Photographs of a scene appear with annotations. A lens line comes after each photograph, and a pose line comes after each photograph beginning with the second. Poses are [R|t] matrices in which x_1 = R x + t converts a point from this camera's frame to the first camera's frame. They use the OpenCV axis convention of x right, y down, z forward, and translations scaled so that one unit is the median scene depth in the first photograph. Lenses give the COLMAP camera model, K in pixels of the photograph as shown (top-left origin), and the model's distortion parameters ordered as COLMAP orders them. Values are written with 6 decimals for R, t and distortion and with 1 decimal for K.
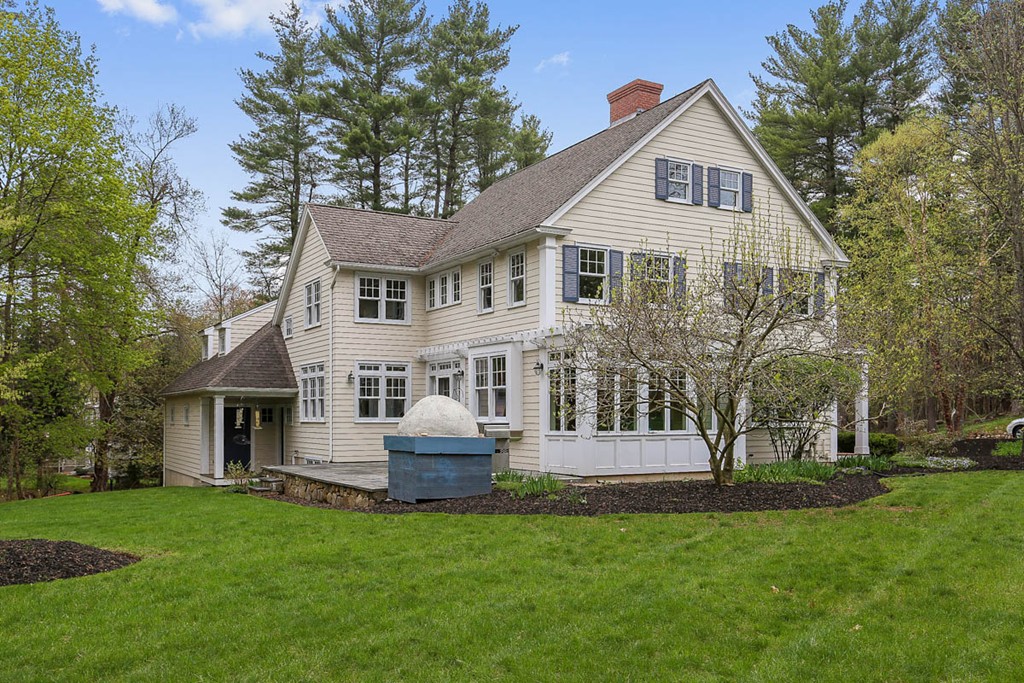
lens RADIAL K [[899.0, 0, 494.2], [0, 899.0, 383.9], [0, 0, 1]] dist [0.040896, -0.022695]
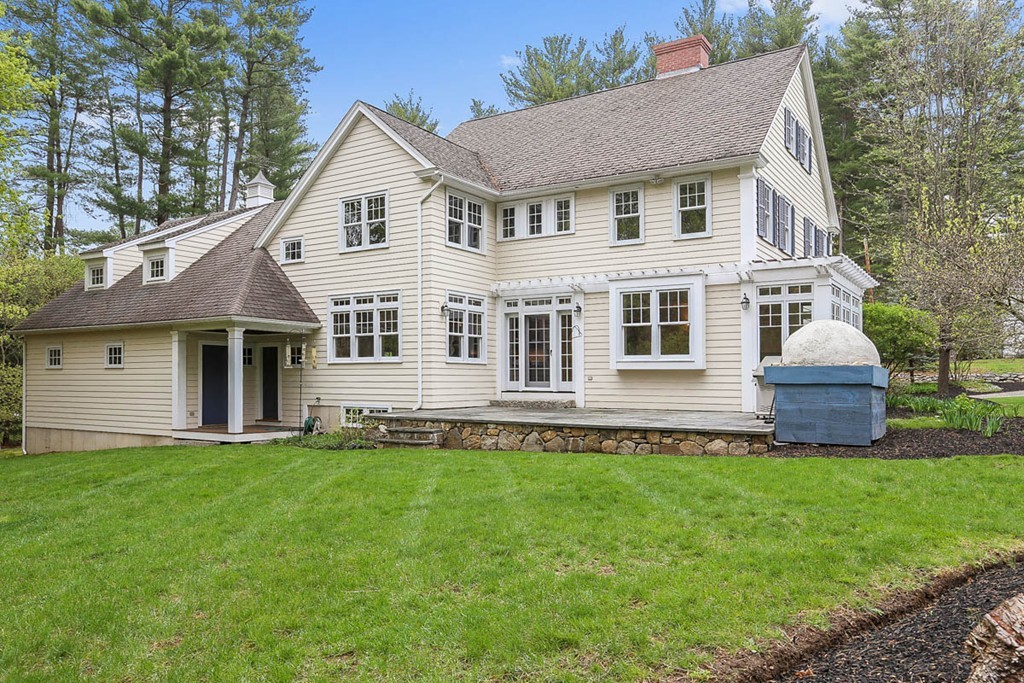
lens RADIAL K [[748.9, 0, 510.2], [0, 748.9, 345.8], [0, 0, 1]] dist [-0.008833, -0.003574]
pose [[0.879072, 0.016695, 0.476396, -0.429745], [-0.016992, 0.999849, -0.003685, 0.027759], [-0.476385, -0.004855, 0.879223, 0.333197]]
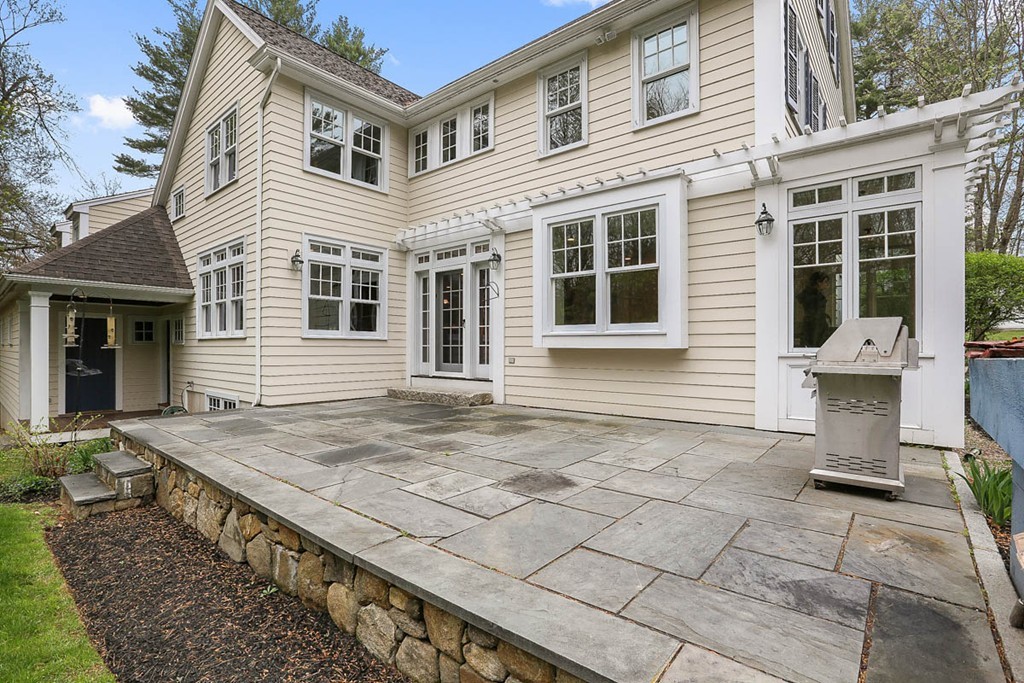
lens RADIAL K [[483.1, 0, 511.9], [0, 483.1, 338.3], [0, 0, 1]] dist [-0.034633, 0.007500]
pose [[0.929469, 0.005871, 0.368852, -0.139495], [-0.013888, 0.999721, 0.019085, 0.034545], [-0.368638, -0.022861, 0.929292, 0.634754]]
